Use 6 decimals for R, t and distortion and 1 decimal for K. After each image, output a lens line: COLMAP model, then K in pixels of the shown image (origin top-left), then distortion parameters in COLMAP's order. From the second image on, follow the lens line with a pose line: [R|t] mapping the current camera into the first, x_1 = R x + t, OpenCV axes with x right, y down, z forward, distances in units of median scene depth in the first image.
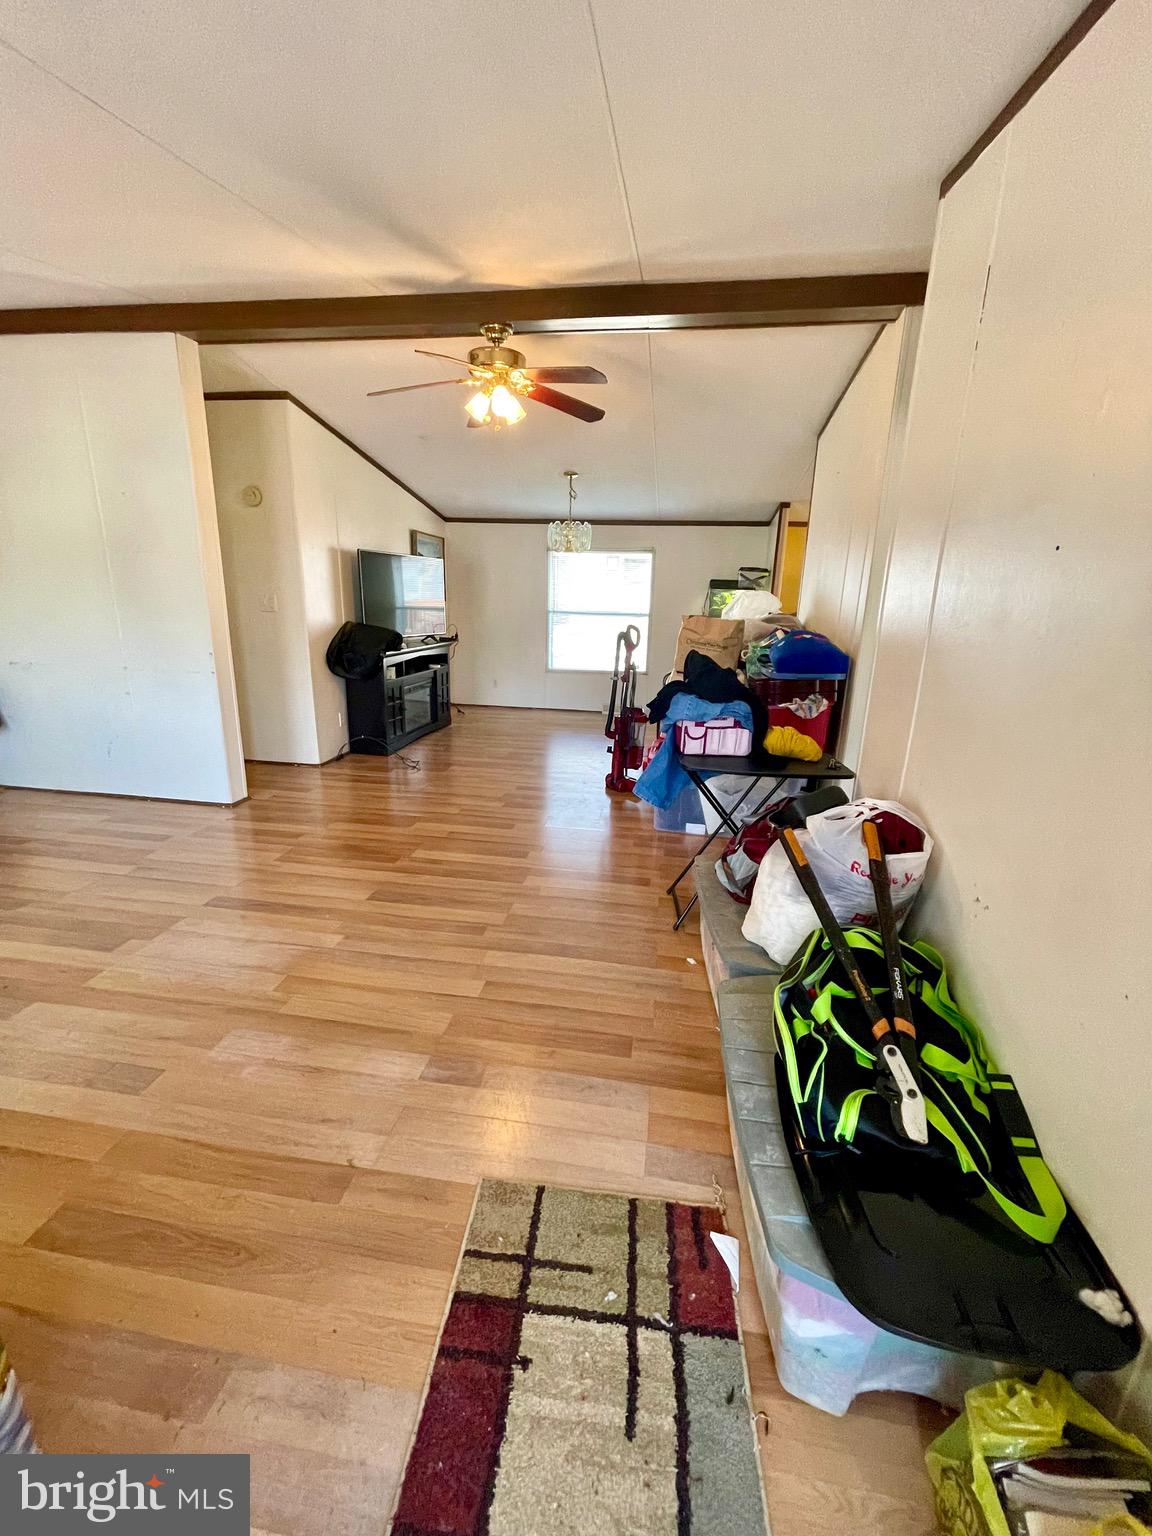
lens RADIAL K [[623.7, 0, 579.3], [0, 623.7, 764.2], [0, 0, 1]] dist [-0.006913, 0.000104]
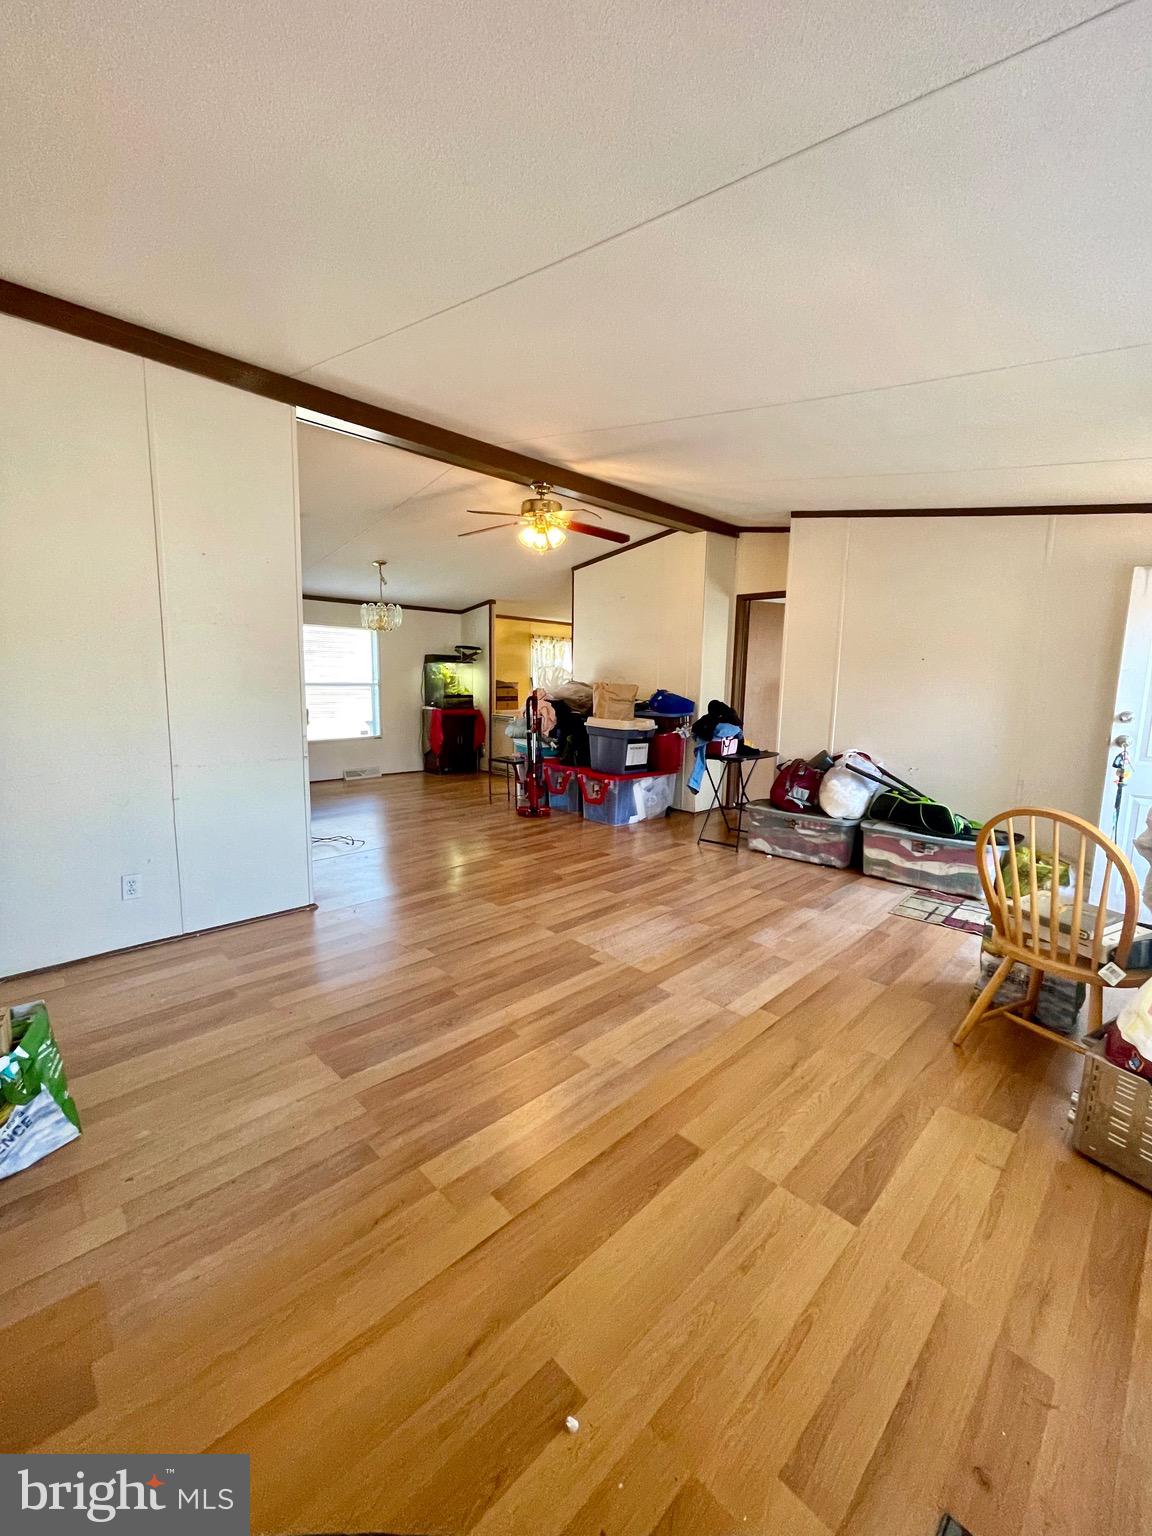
lens RADIAL K [[623.7, 0, 571.0], [0, 623.7, 768.4], [0, 0, 1]] dist [-0.006913, 0.000104]
pose [[0.606325, -0.132340, 0.784128, -1.546864], [0.206090, 0.978516, 0.005789, -0.083354], [-0.768048, 0.158090, 0.620572, 0.207034]]
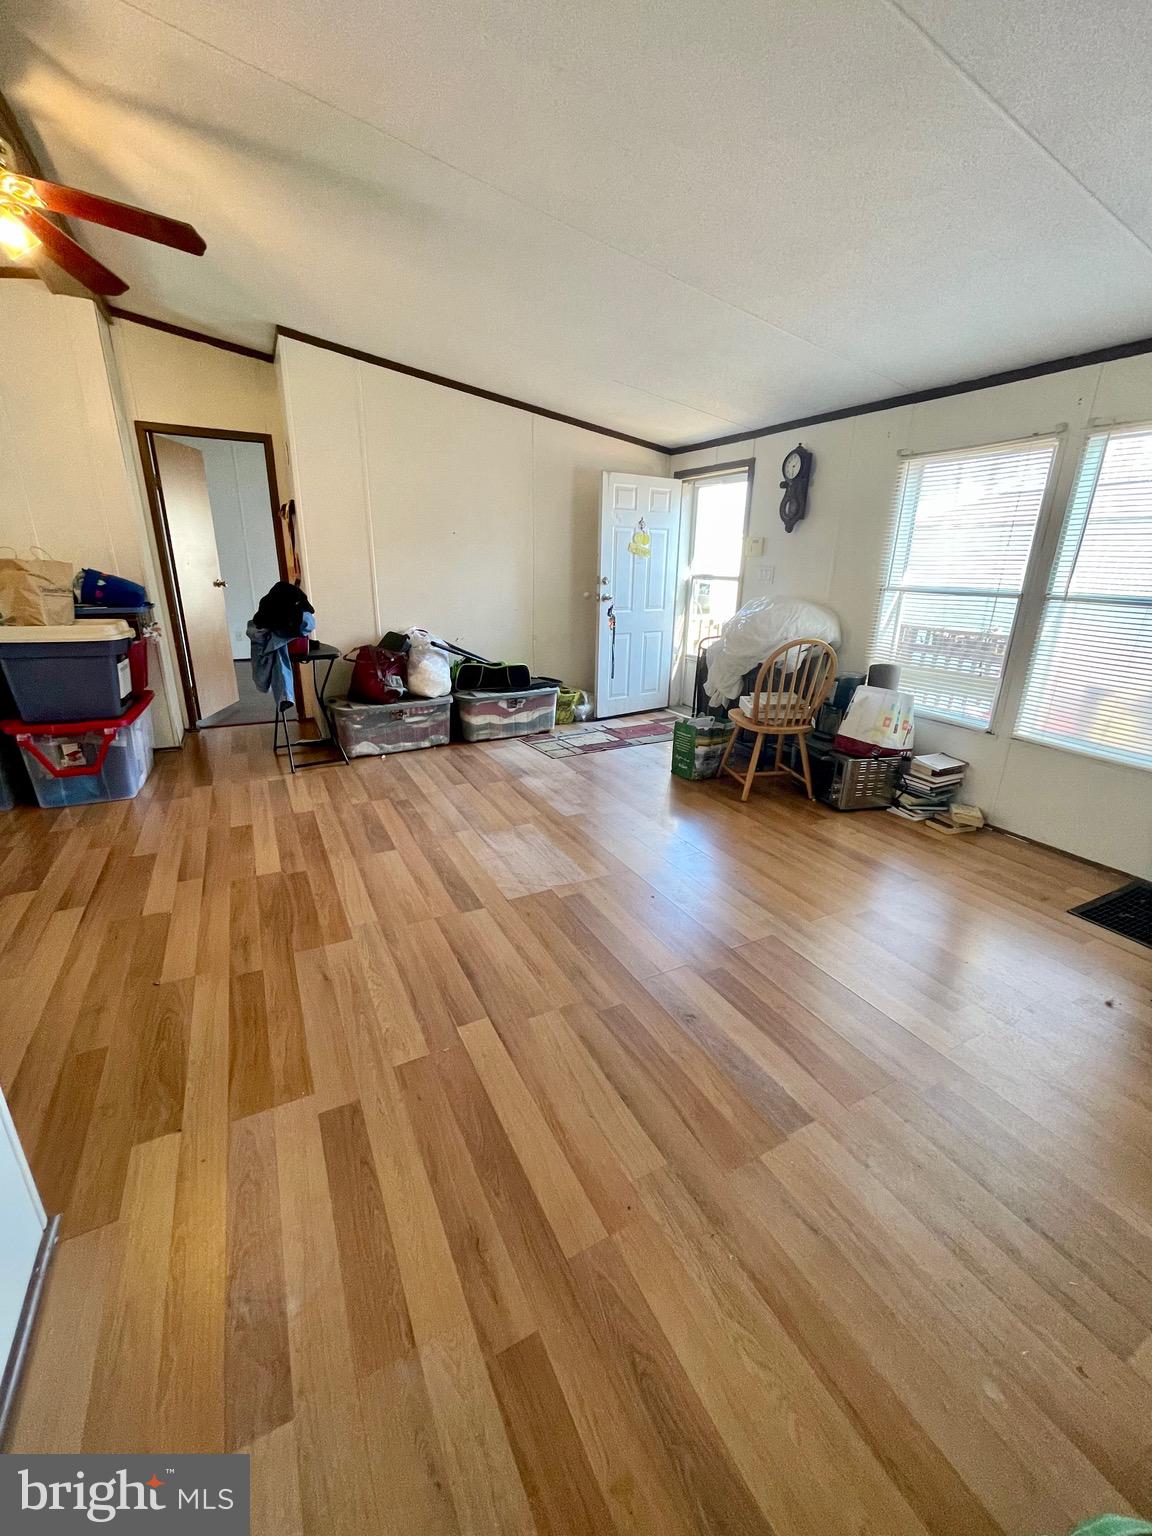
lens RADIAL K [[623.7, 0, 589.0], [0, 623.7, 766.6], [0, 0, 1]] dist [-0.006913, 0.000104]
pose [[-0.606214, -0.286234, 0.742007, -1.372045], [0.172228, 0.863600, 0.473848, -0.364523], [-0.776429, 0.415048, -0.474229, 1.284513]]
